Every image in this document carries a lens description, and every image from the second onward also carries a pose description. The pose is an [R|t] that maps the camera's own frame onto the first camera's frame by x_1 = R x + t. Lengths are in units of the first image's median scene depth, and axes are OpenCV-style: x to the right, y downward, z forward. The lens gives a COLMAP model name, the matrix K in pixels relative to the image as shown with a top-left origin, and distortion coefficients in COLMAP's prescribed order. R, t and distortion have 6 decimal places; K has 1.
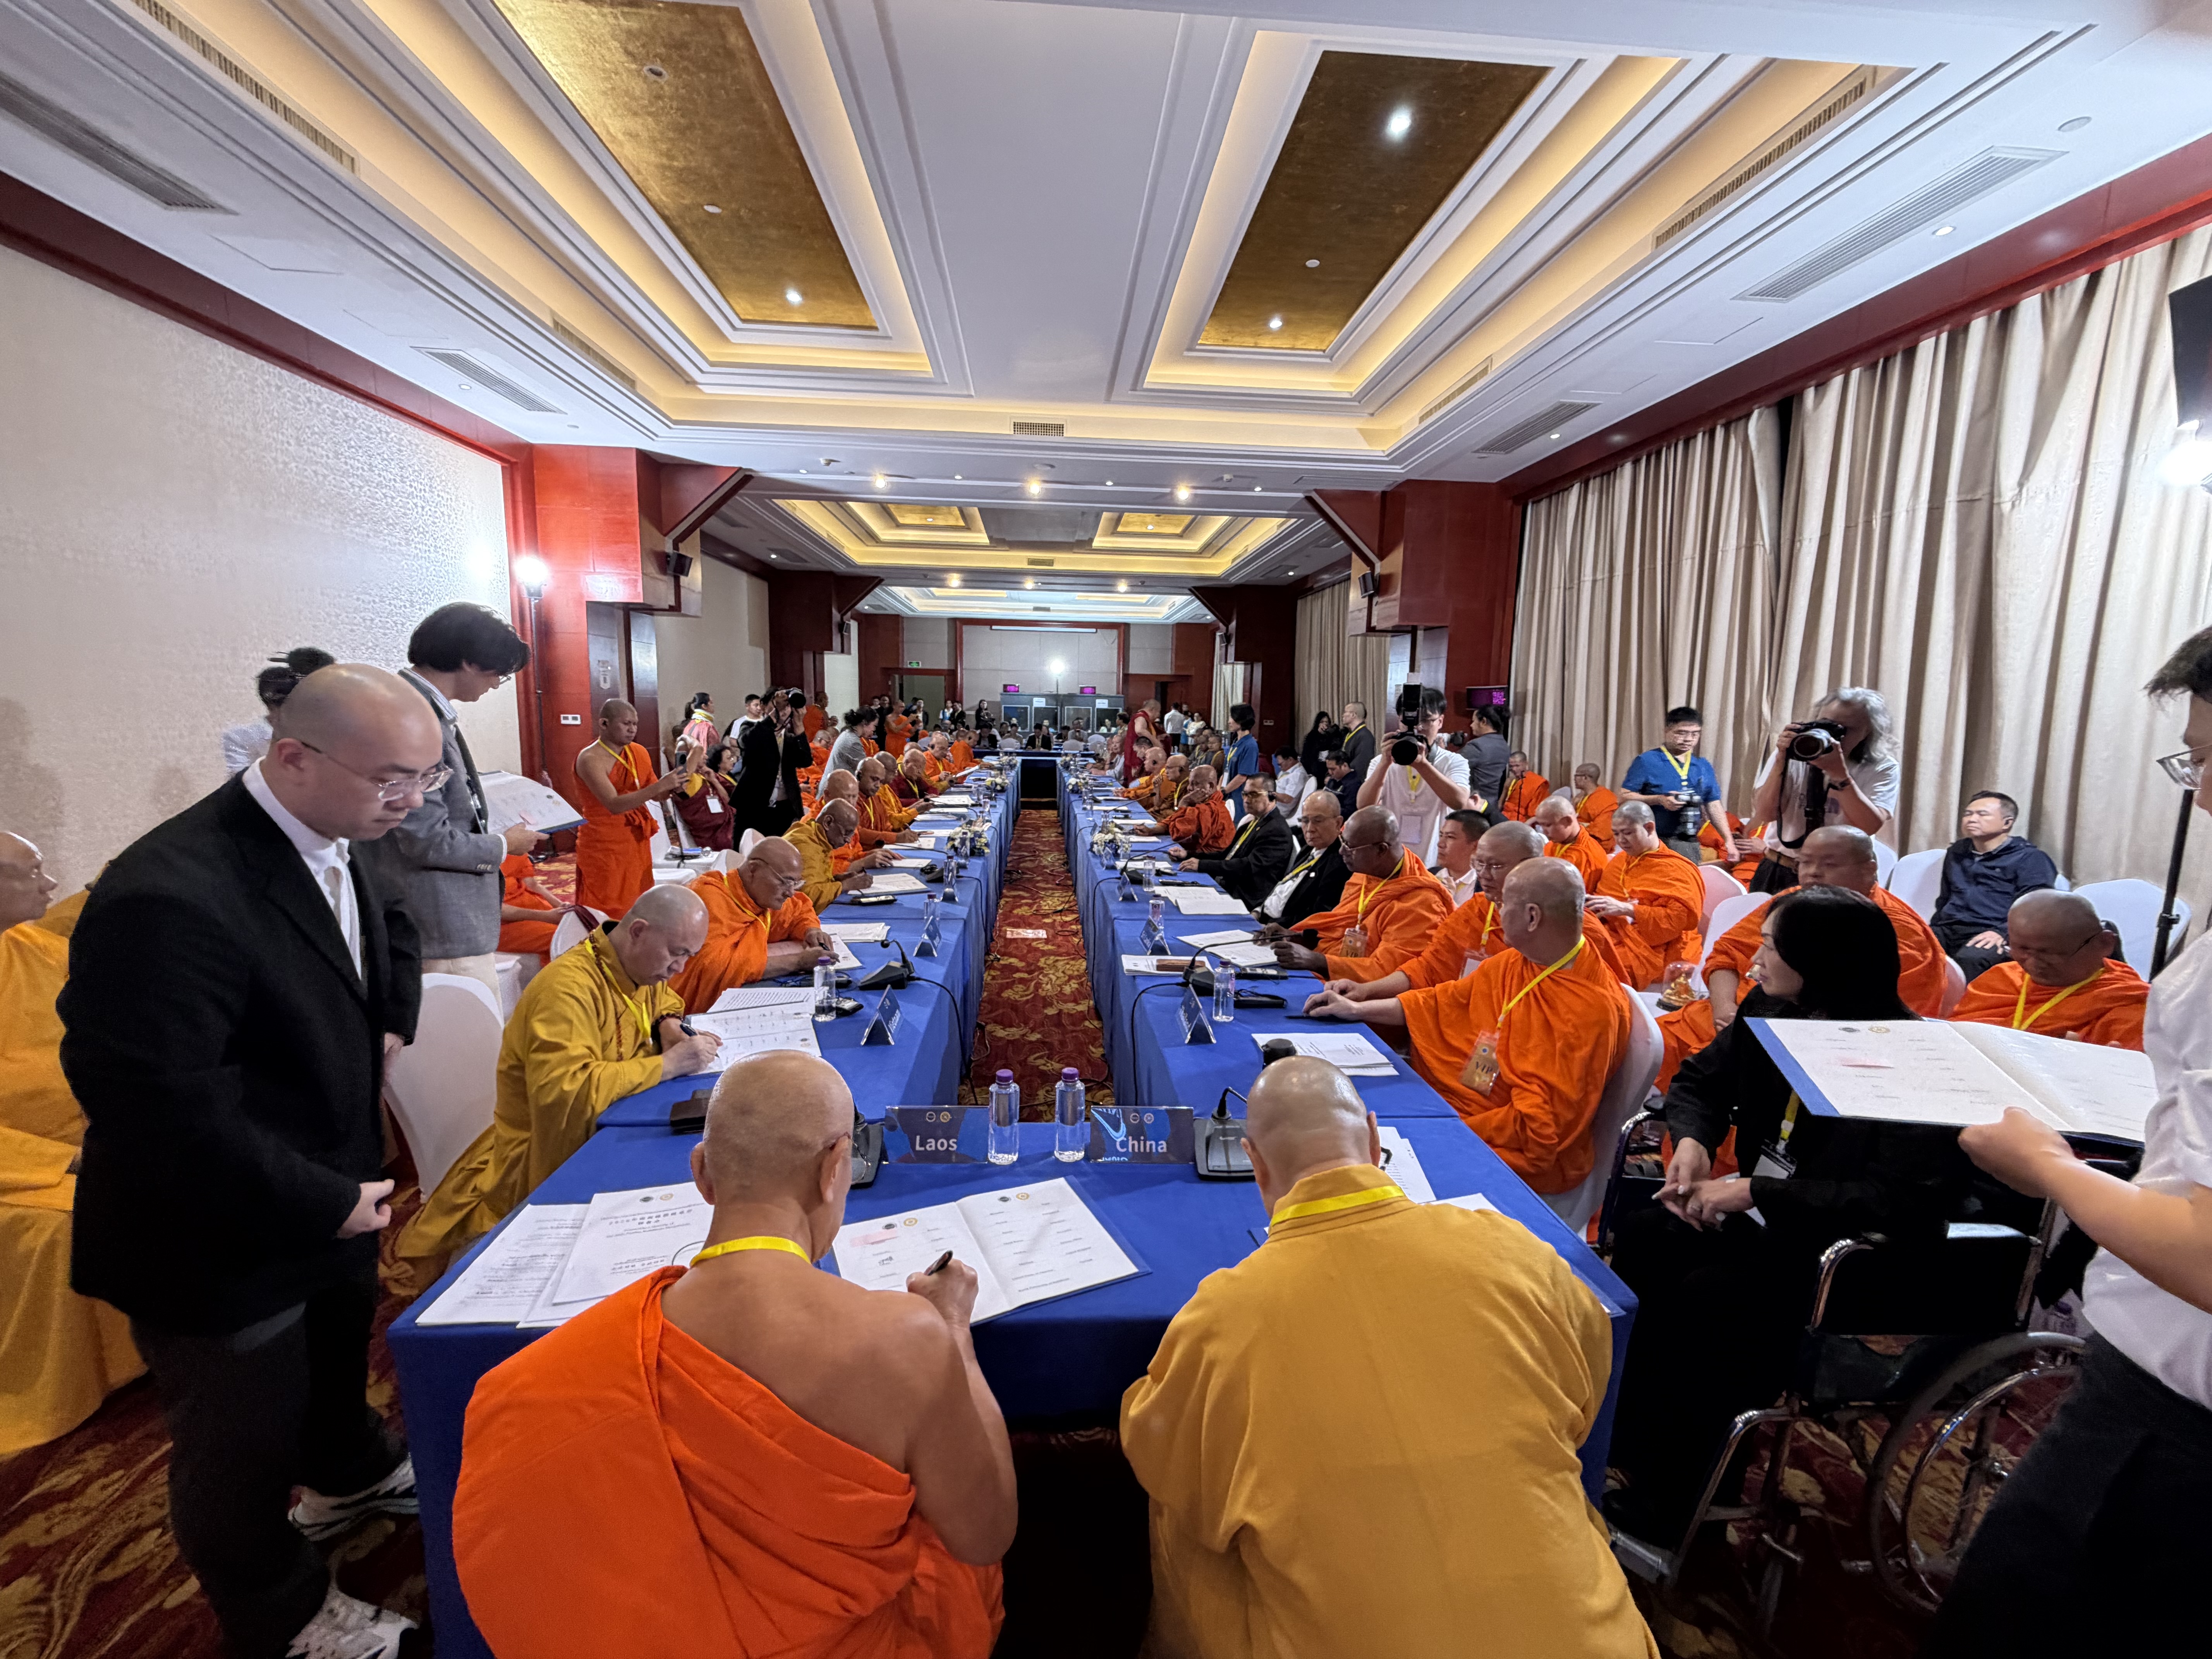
lens RADIAL K [[891.5, 0, 1111.6], [0, 891.5, 826.6], [0, 0, 1]] dist [0.002896, 0.000213]
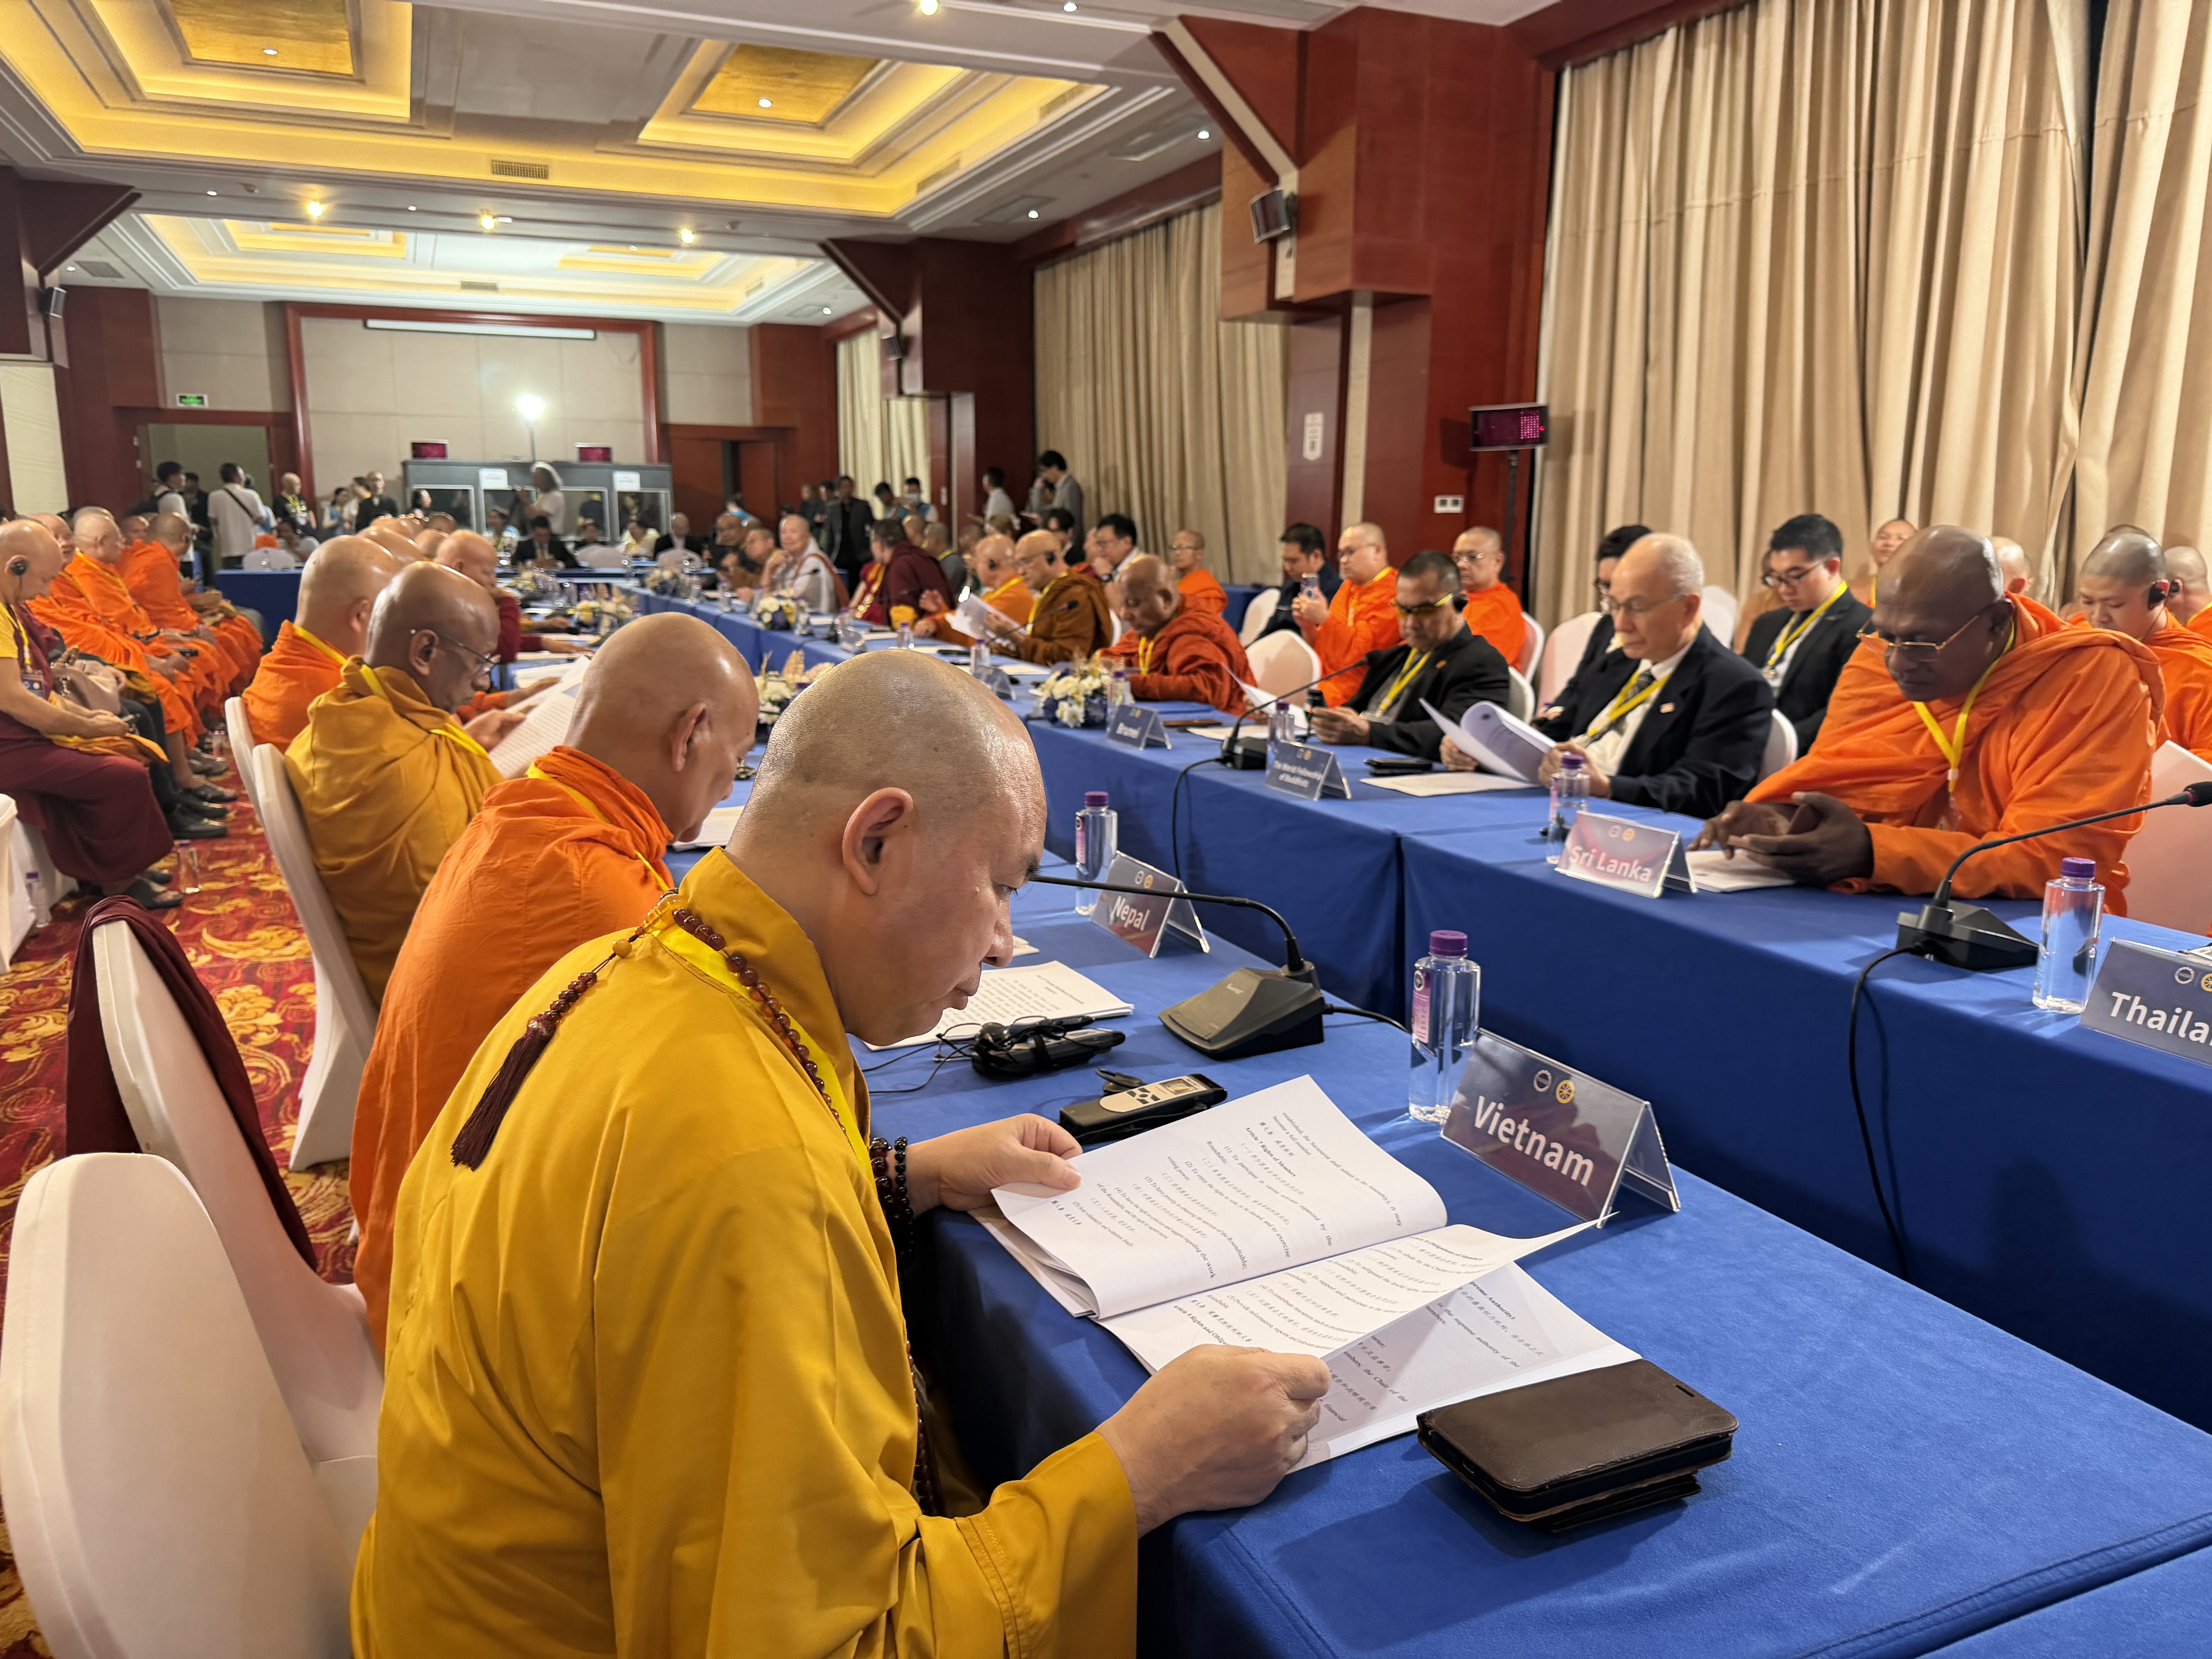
lens RADIAL K [[1606.9, 0, 1105.5], [0, 1606.9, 827.7], [0, 0, 1]] dist [0.003285, -0.005974]
pose [[0.946775, -0.074799, 0.313084, -0.079863], [0.054939, 0.995905, 0.071797, 0.009406], [-0.317172, -0.050775, 0.947008, 0.070796]]
